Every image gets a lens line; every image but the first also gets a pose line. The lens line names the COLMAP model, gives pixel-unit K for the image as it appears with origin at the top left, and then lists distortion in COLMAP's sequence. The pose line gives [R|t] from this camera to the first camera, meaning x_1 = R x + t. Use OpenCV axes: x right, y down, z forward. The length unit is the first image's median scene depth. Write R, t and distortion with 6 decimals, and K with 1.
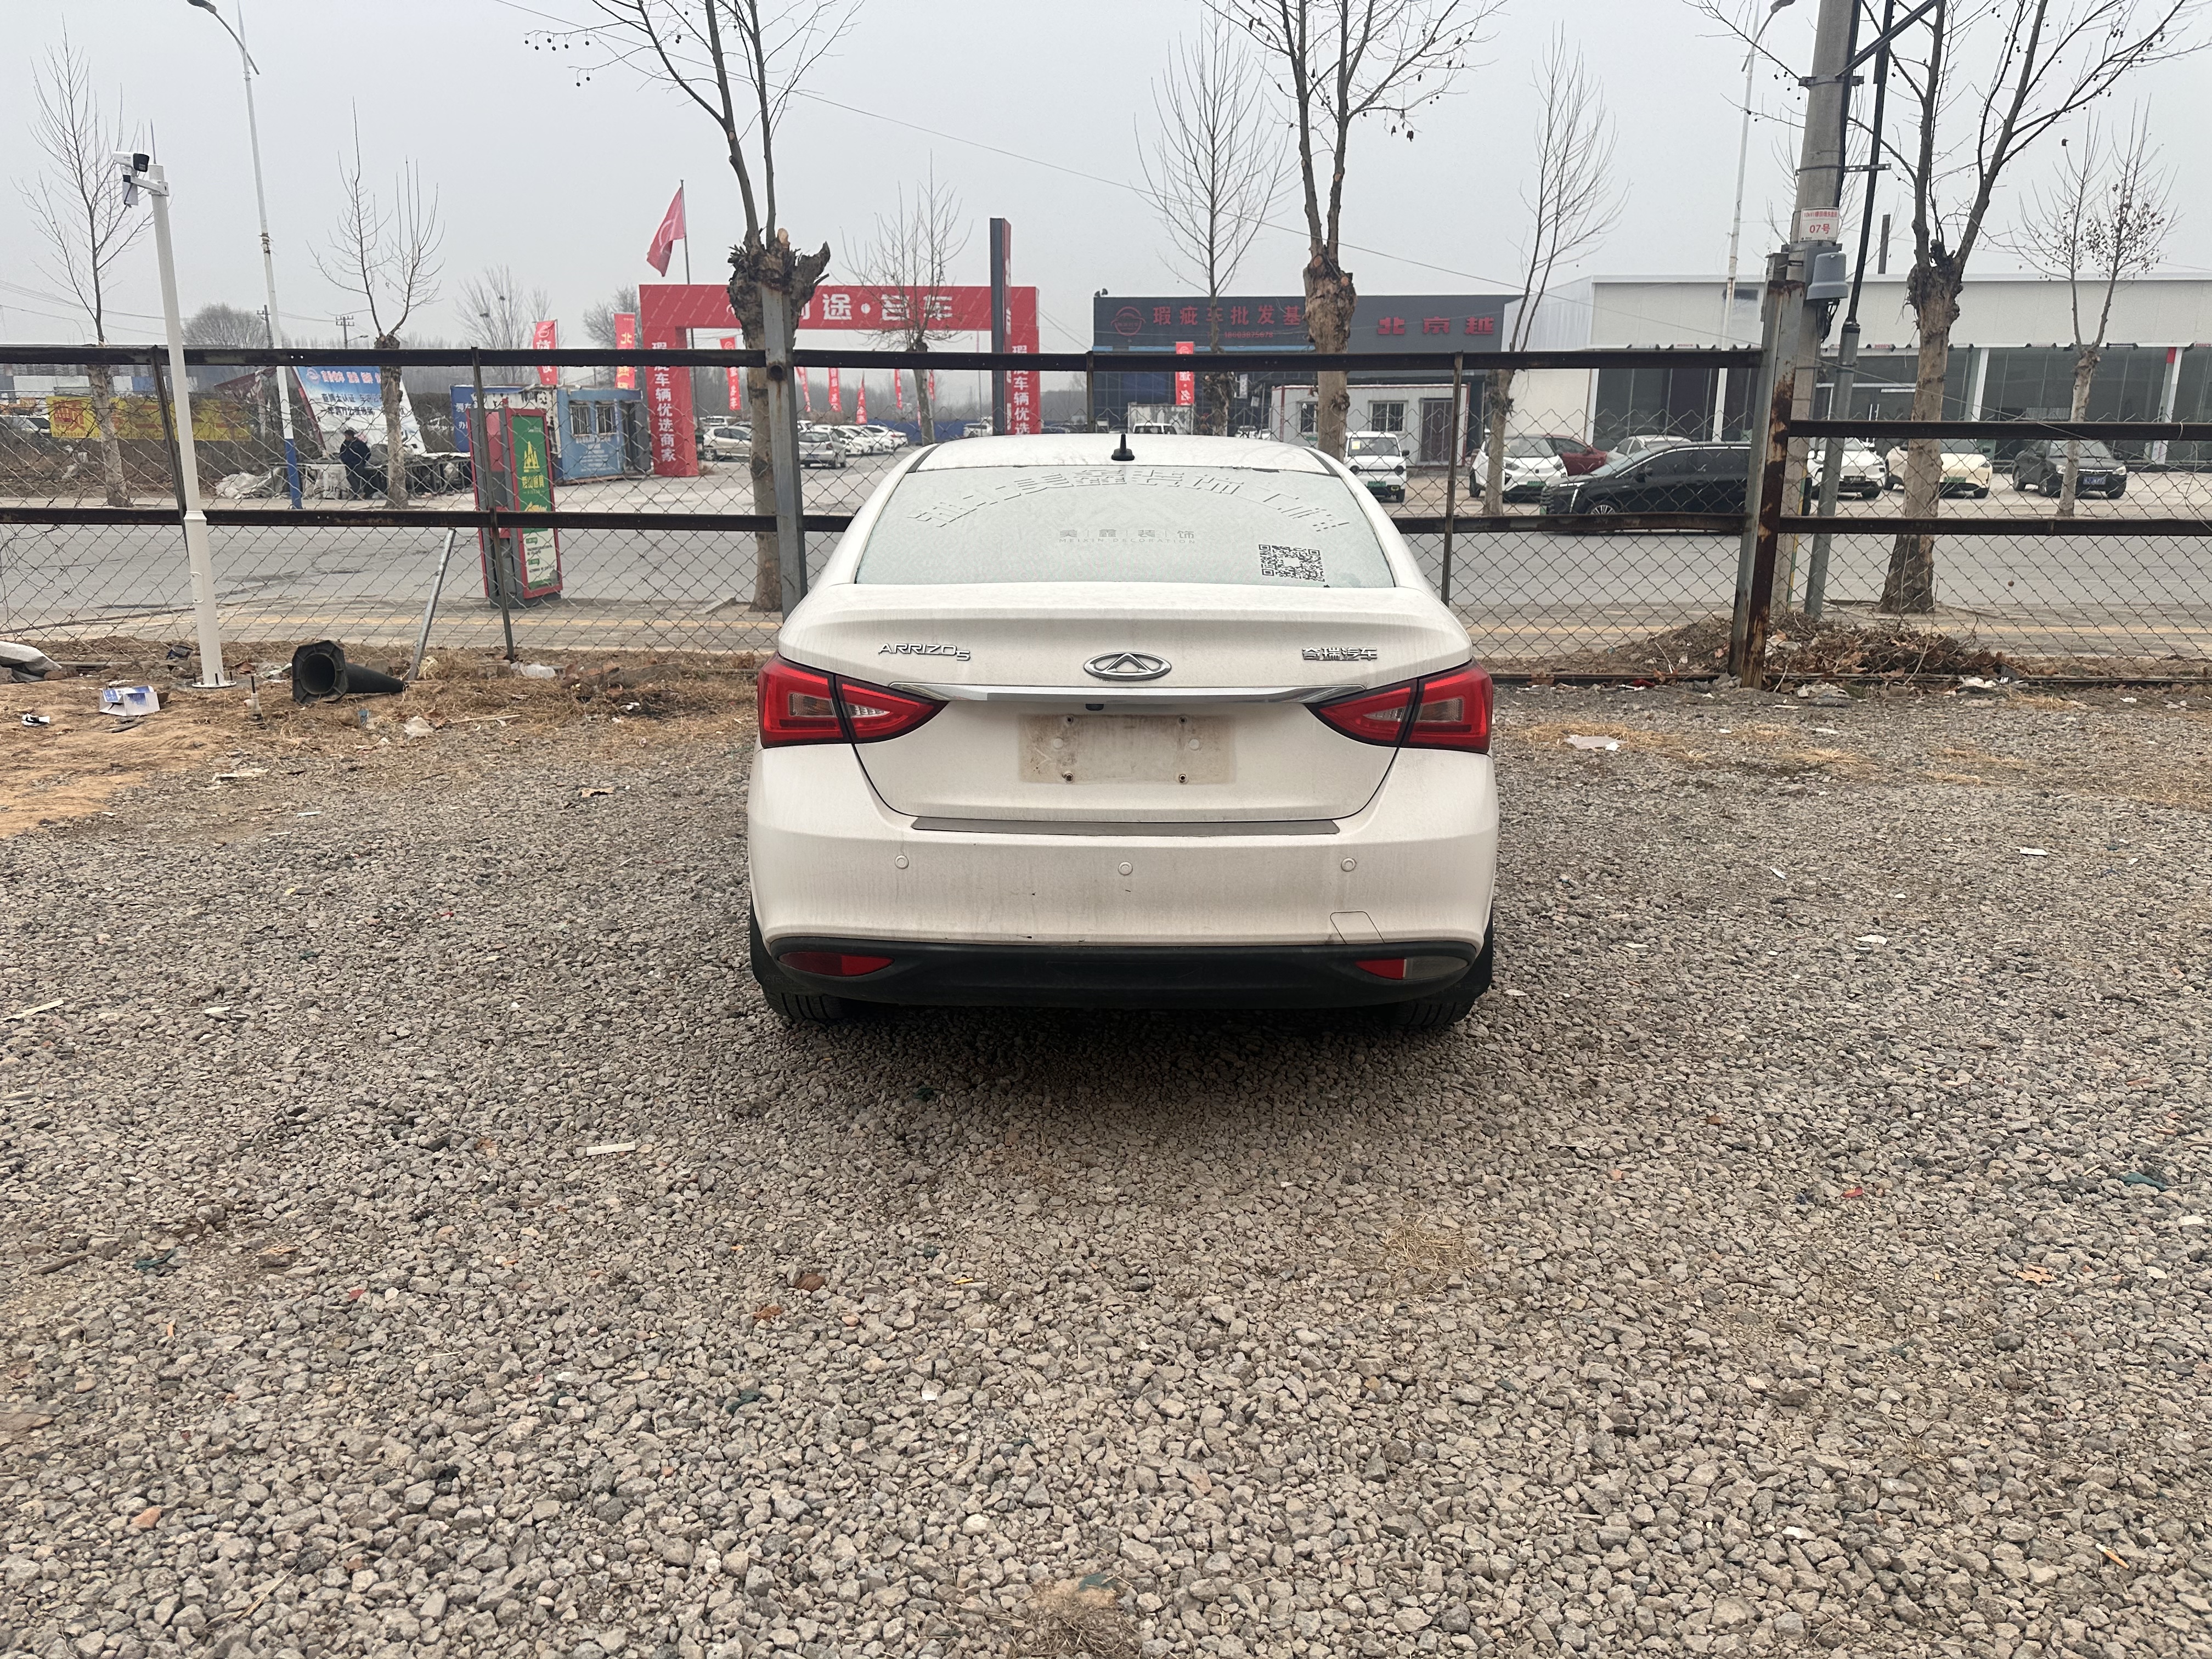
lens RADIAL K [[1551.6, 0, 1106.0], [0, 1551.6, 829.5], [0, 0, 1]] dist [0.065506, -0.081386]
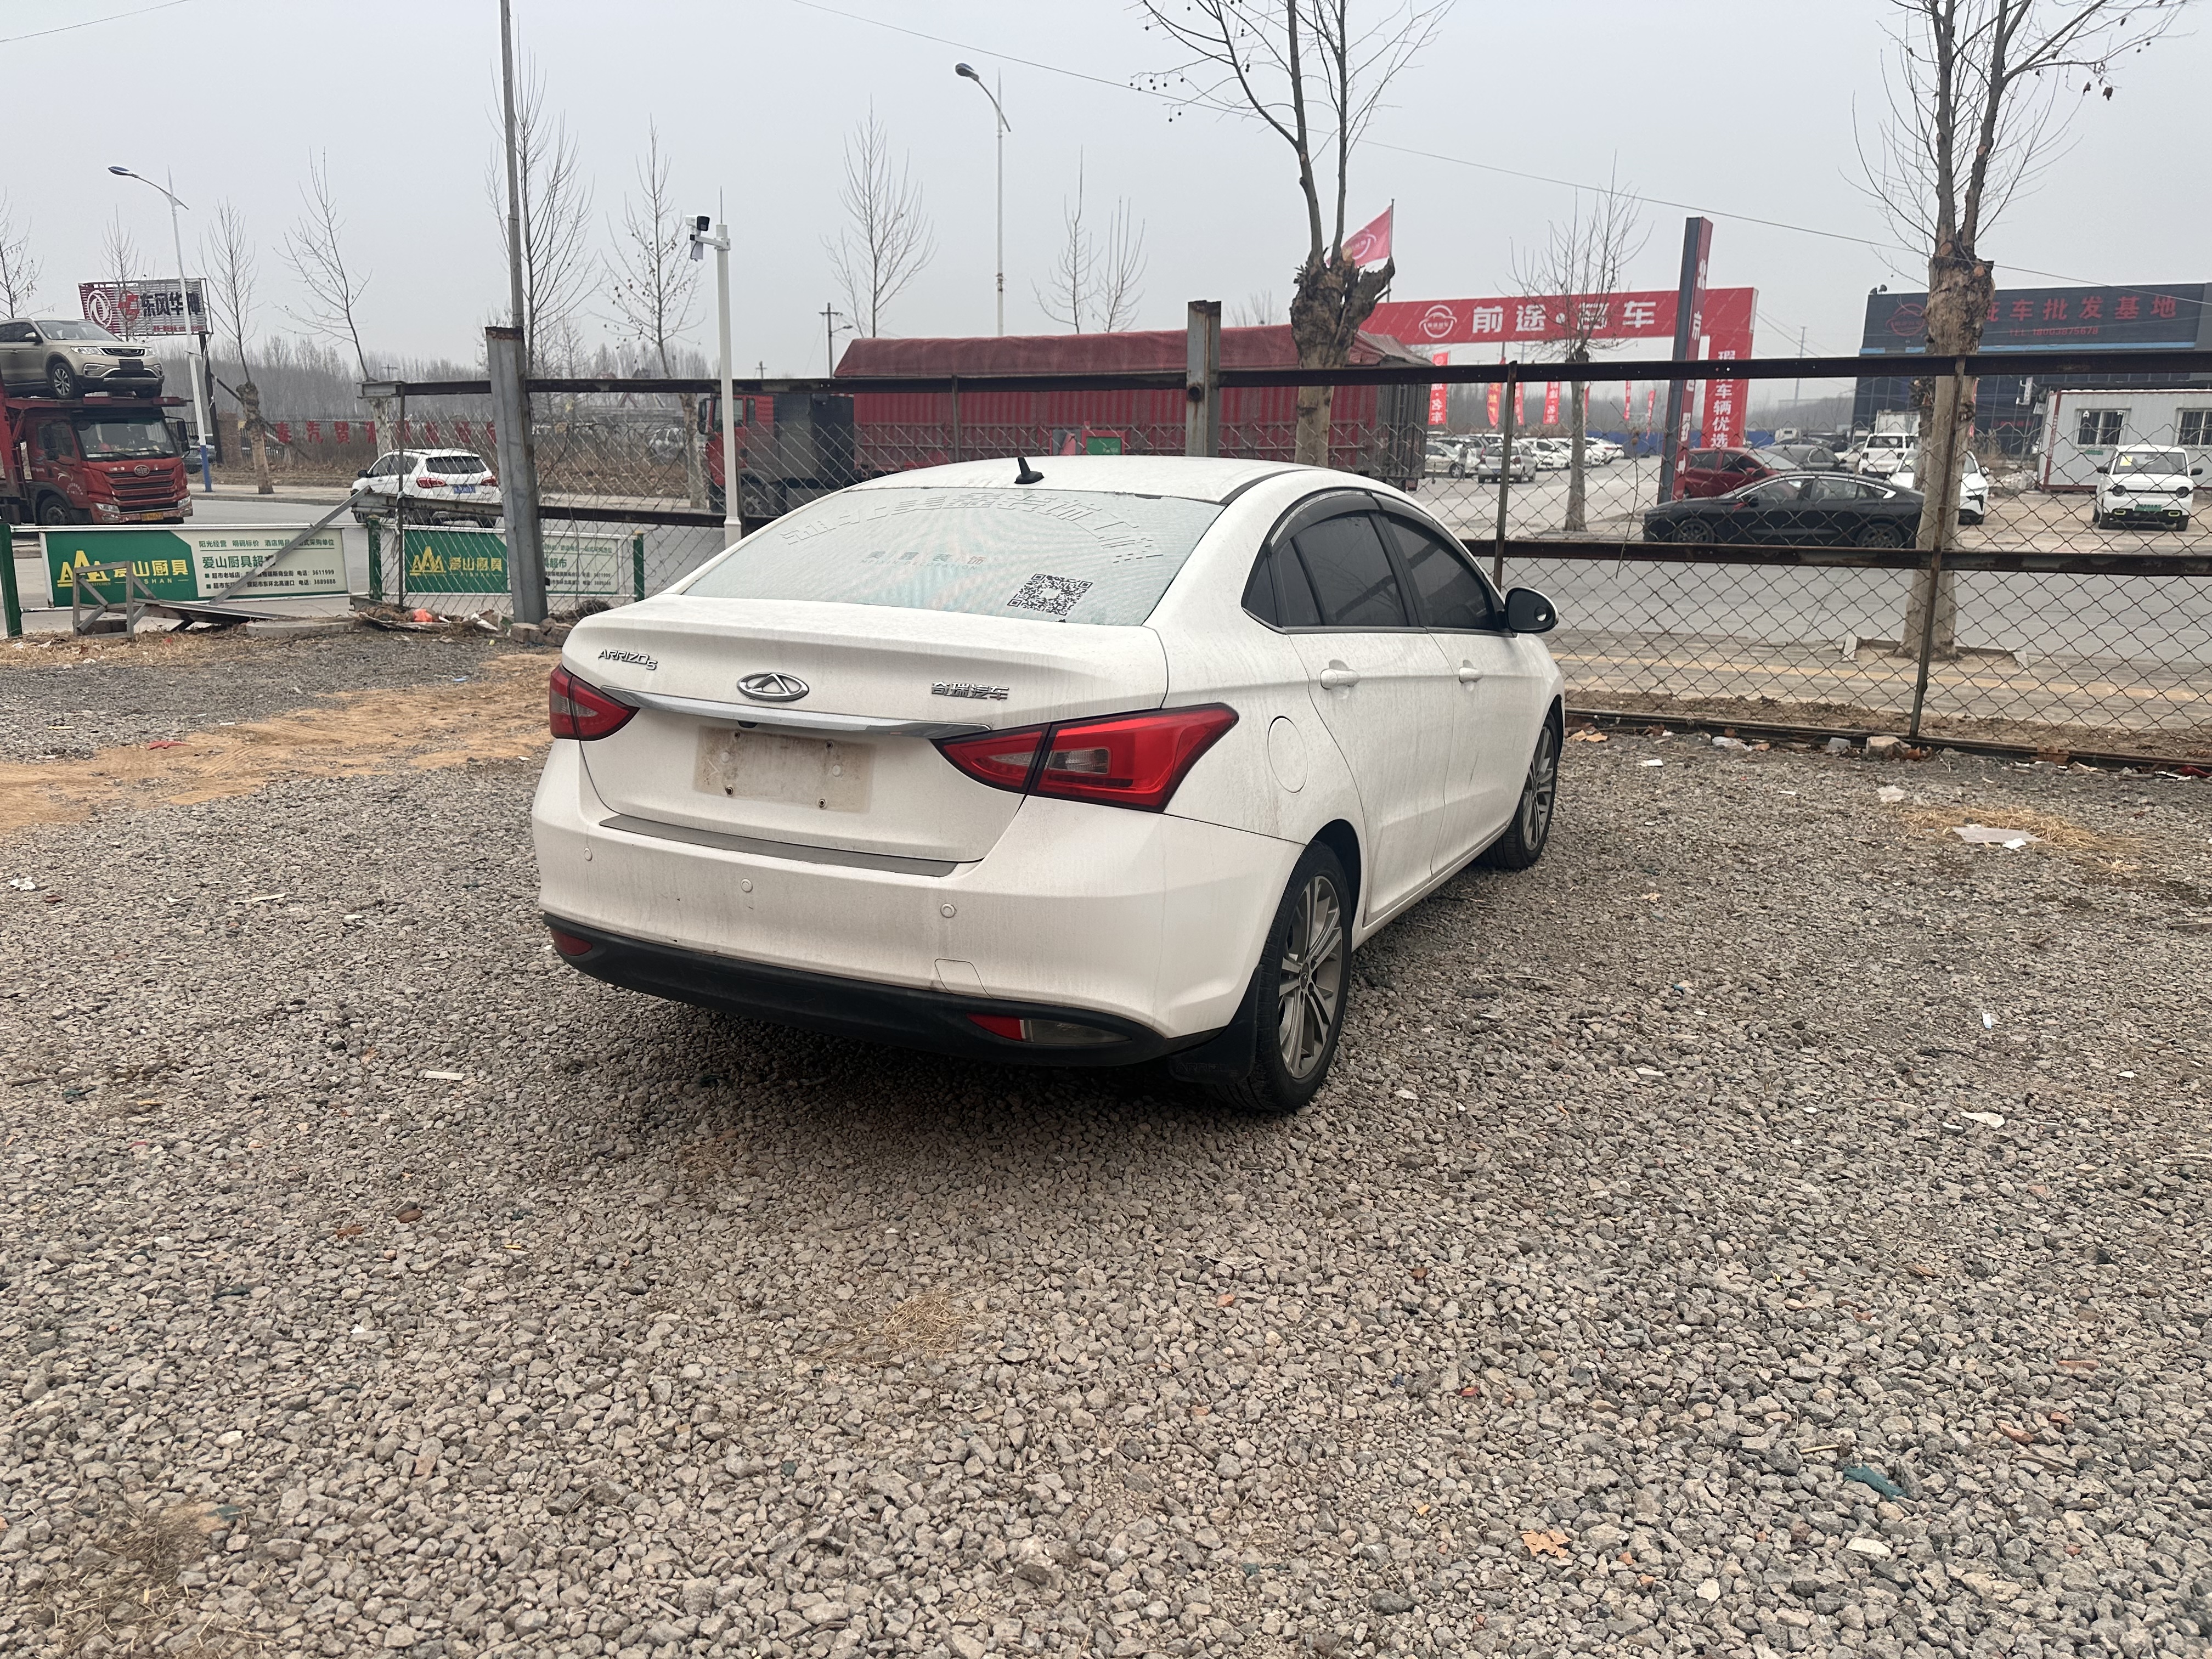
lens RADIAL K [[1560.1, 0, 1094.1], [0, 1560.1, 833.9], [0, 0, 1]] dist [0.047436, -0.054296]
pose [[0.894784, 0.109759, -0.432799, 0.469072], [-0.112484, 0.993464, 0.019392, -0.038444], [0.432099, 0.031331, 0.901282, 0.126911]]
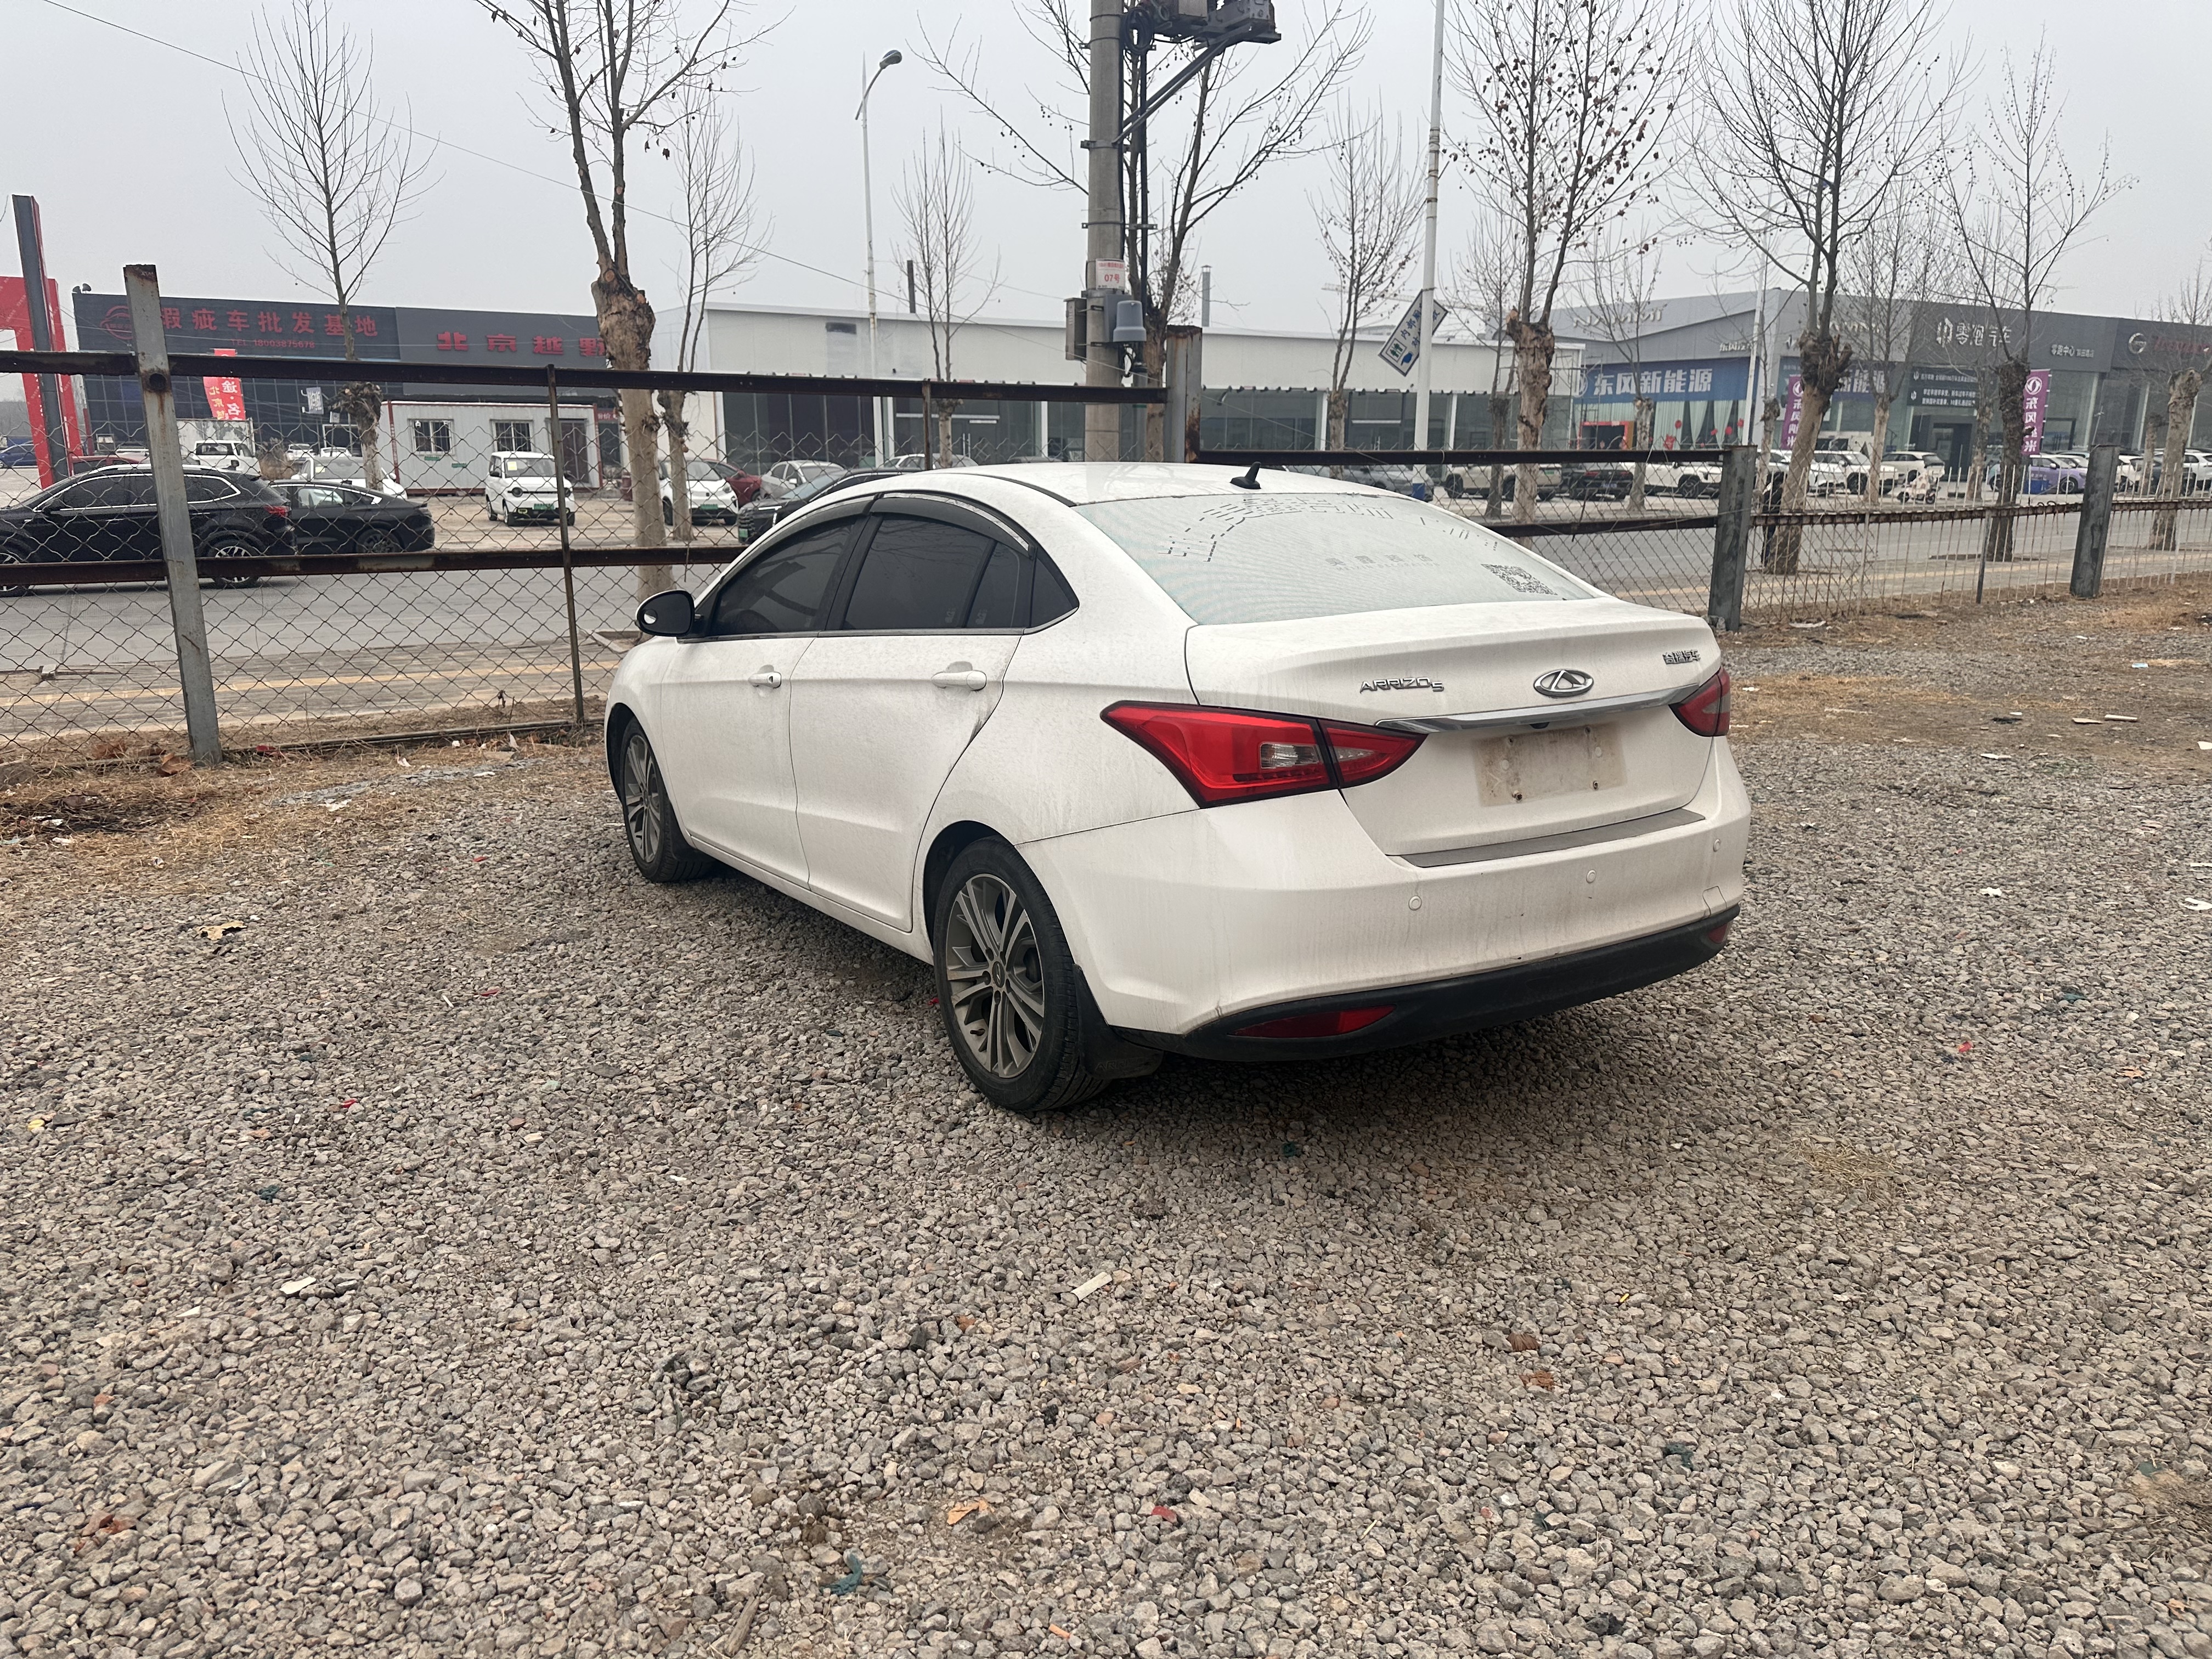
lens RADIAL K [[1567.8, 0, 1092.6], [0, 1567.8, 811.5], [0, 0, 1]] dist [0.035743, -0.043914]
pose [[0.844368, -0.120910, 0.521942, -0.586161], [0.133848, 0.990916, 0.013018, -0.054851], [-0.518775, 0.058869, 0.852881, 0.192253]]
